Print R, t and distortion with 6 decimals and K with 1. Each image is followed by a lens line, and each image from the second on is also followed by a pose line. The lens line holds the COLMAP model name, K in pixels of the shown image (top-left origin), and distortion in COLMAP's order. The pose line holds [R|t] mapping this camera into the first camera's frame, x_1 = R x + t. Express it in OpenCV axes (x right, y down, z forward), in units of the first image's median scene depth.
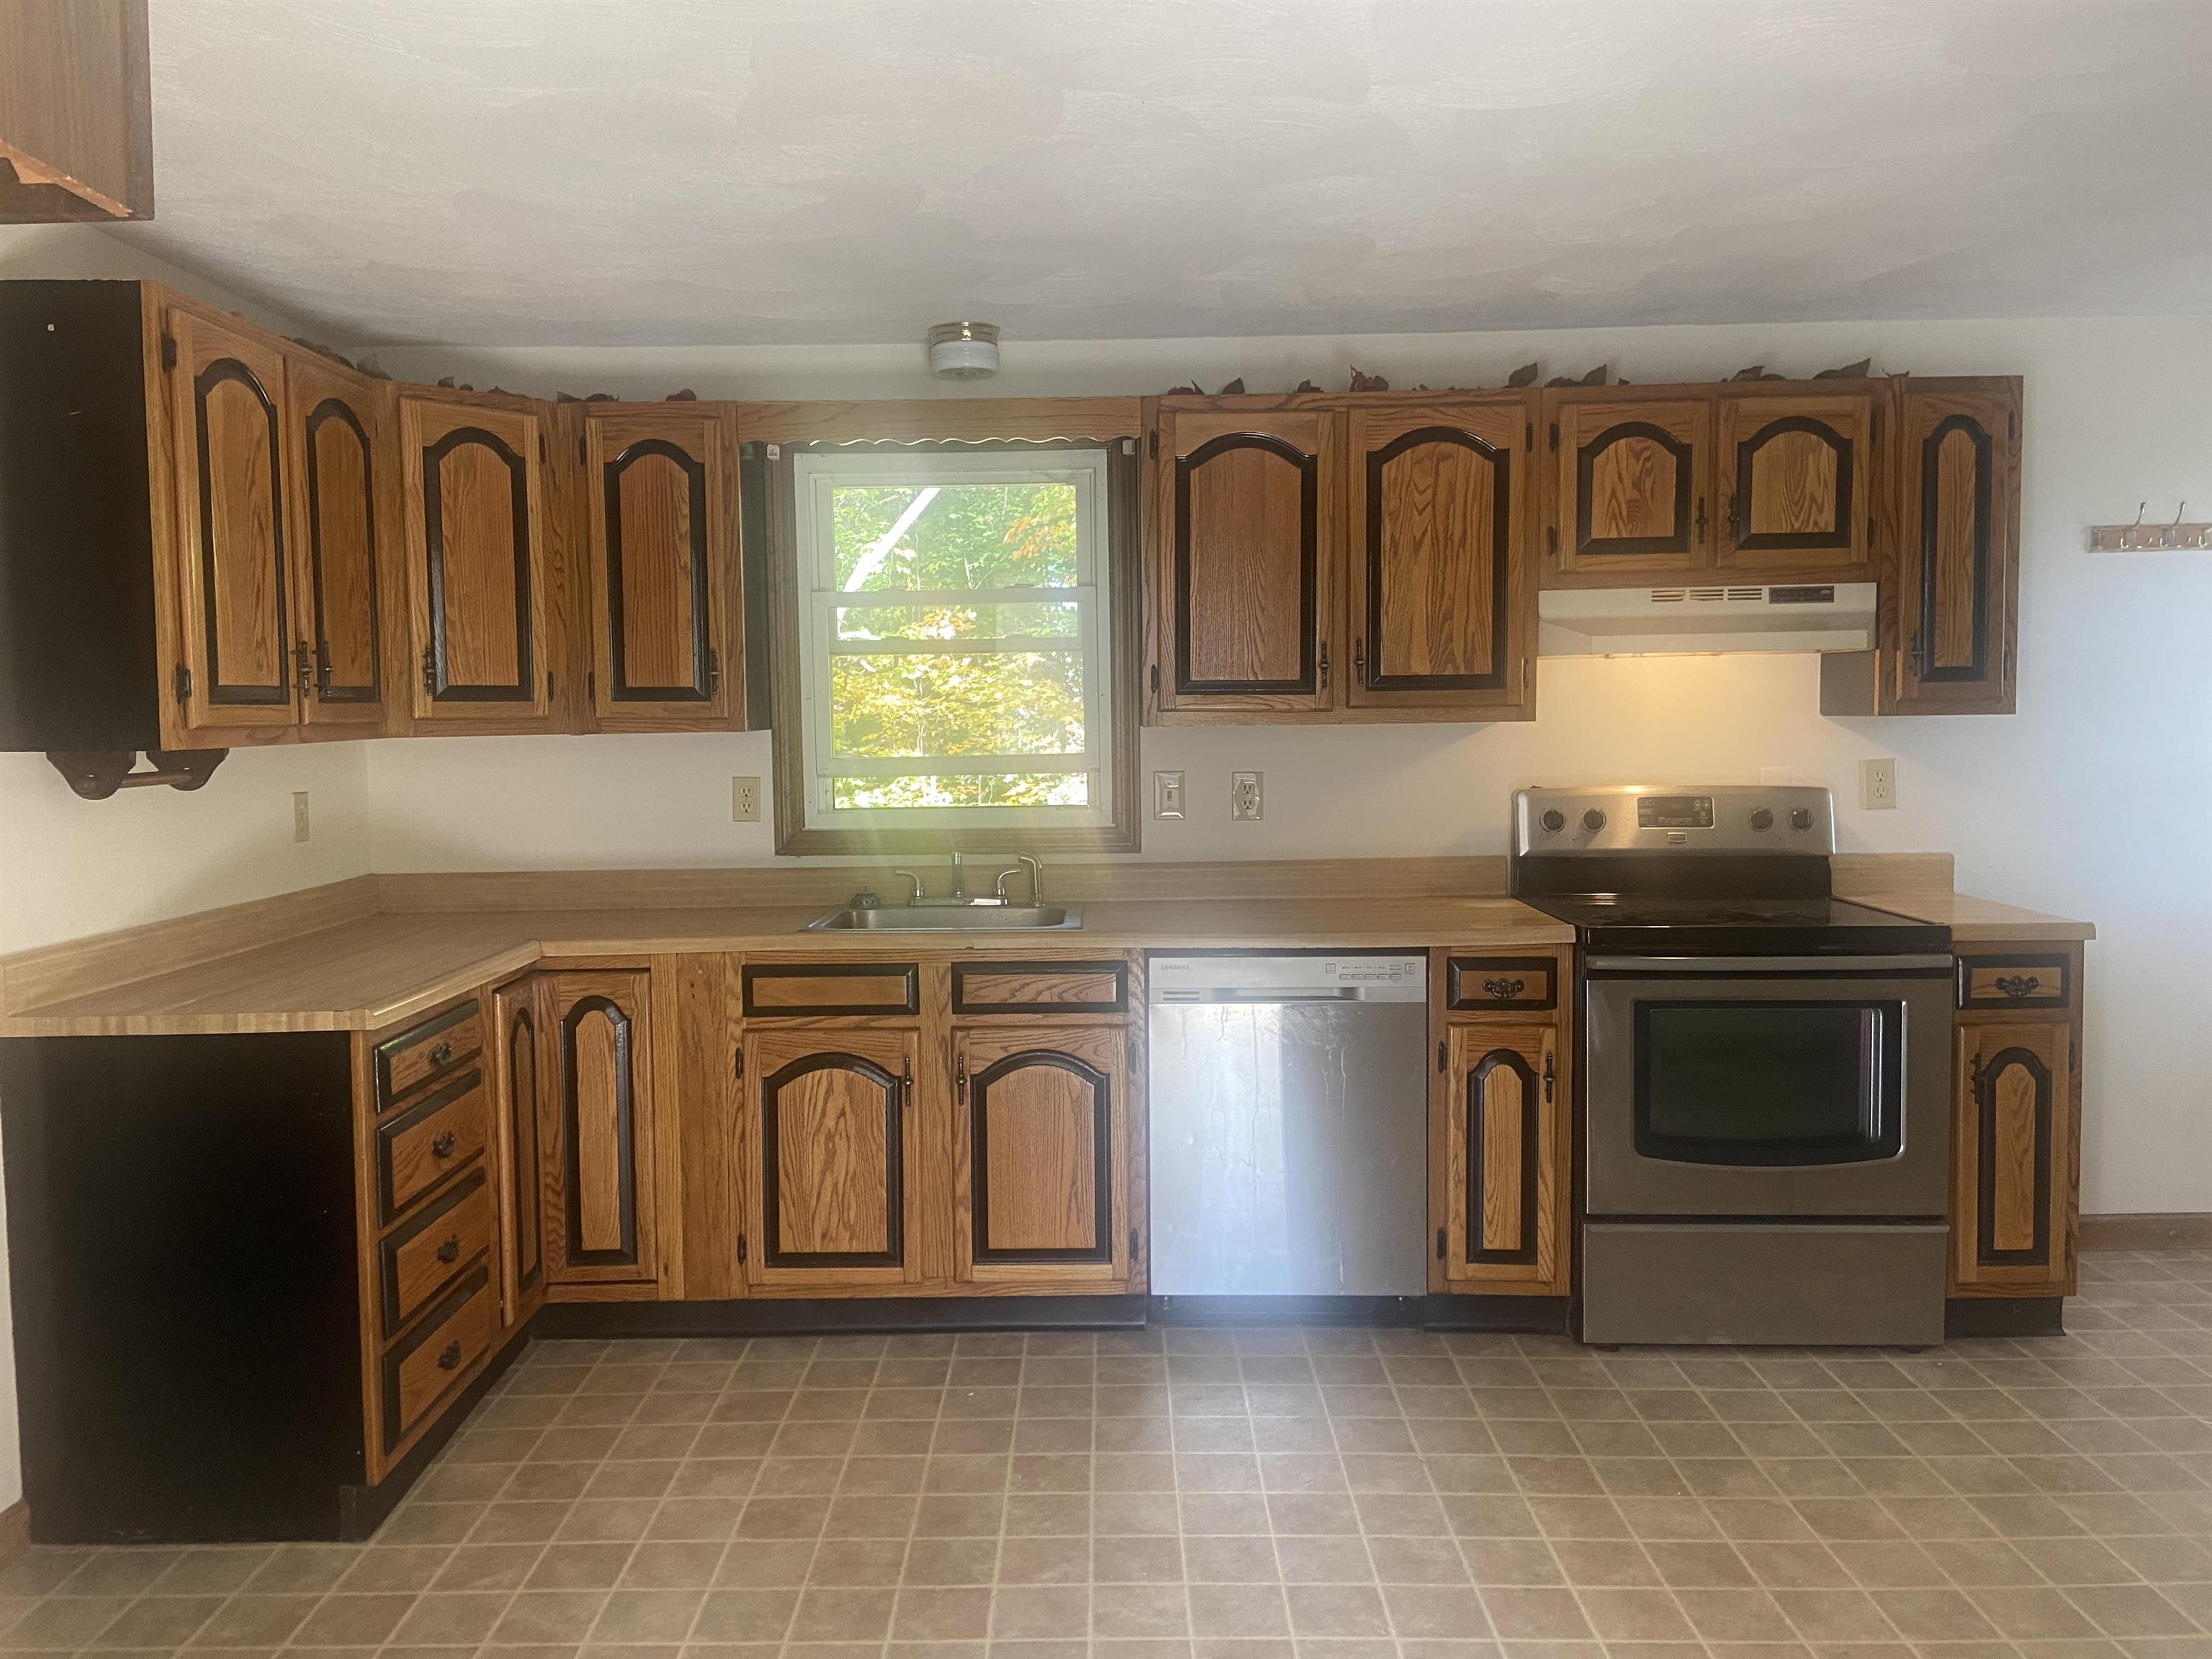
lens RADIAL K [[1685.4, 0, 1099.4], [0, 1685.4, 826.5], [0, 0, 1]] dist [0.059119, -0.044190]
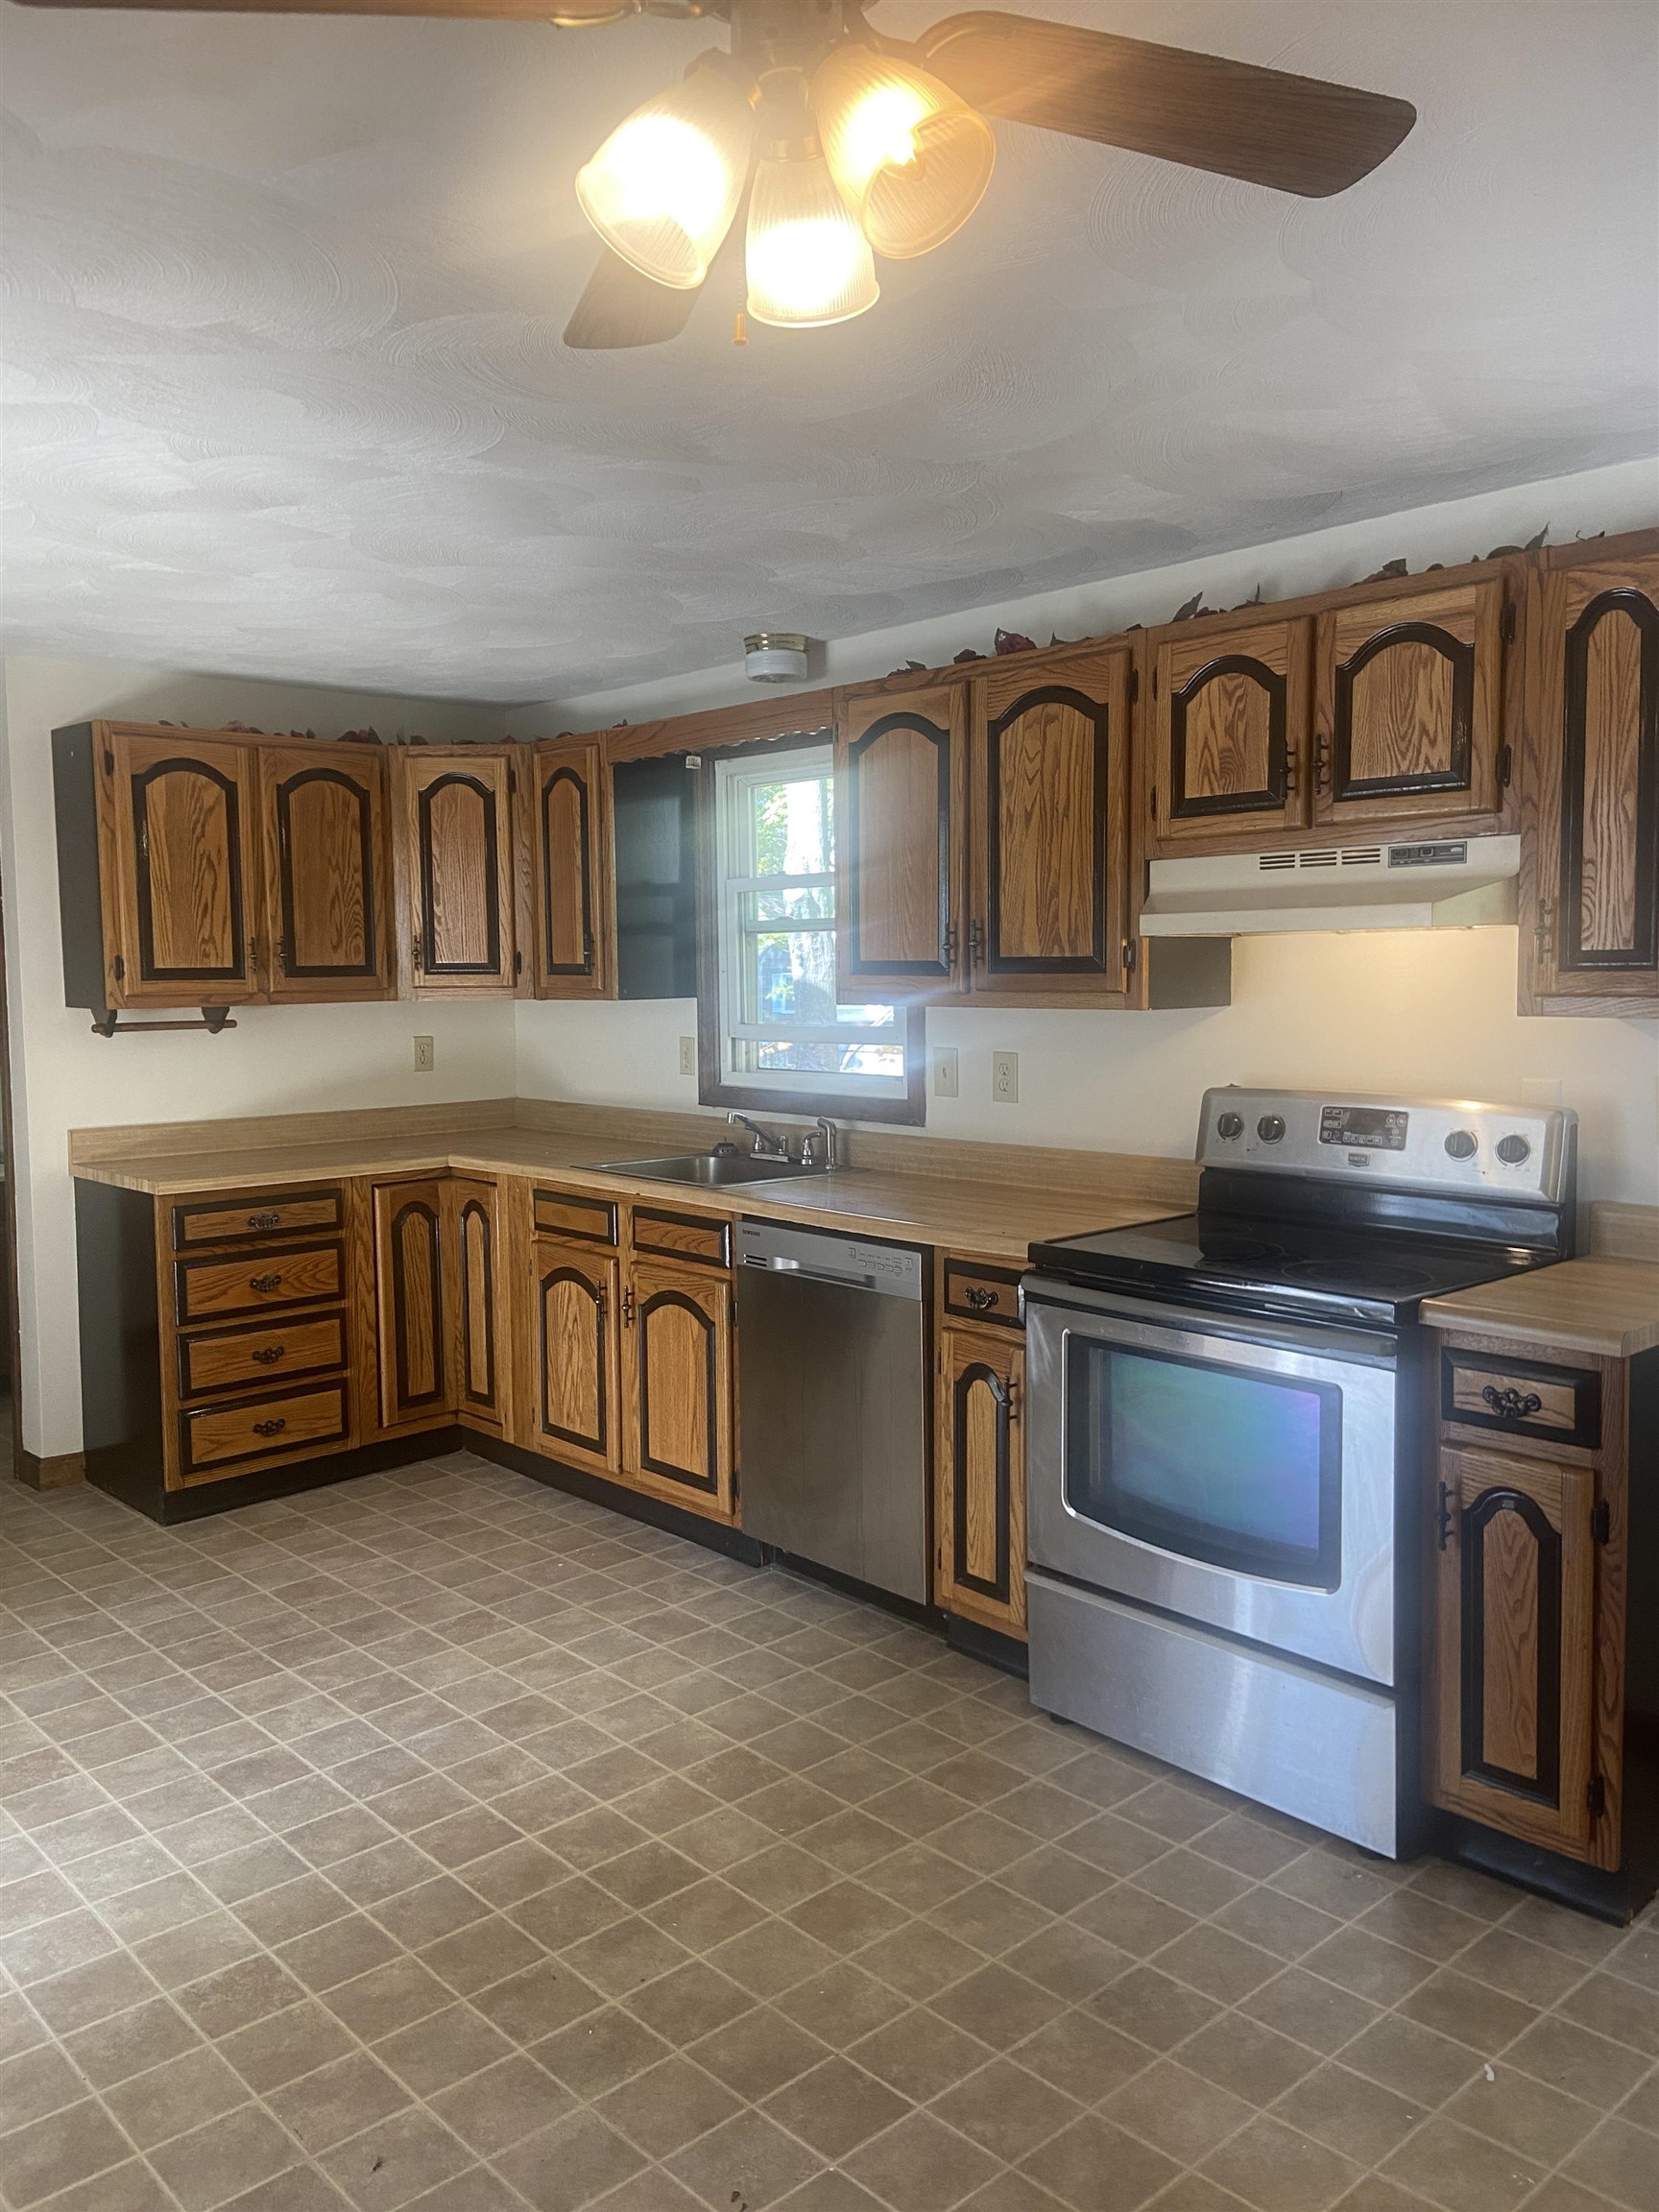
lens RADIAL K [[1685.4, 0, 829.1], [0, 1685.4, 1100.6], [0, 0, 1]] dist [0.059119, -0.044190]
pose [[0.682940, 0.066675, -0.727425, 0.827286], [-0.050605, 0.997752, 0.043942, -0.048159], [0.728719, 0.006802, 0.684779, 0.296488]]
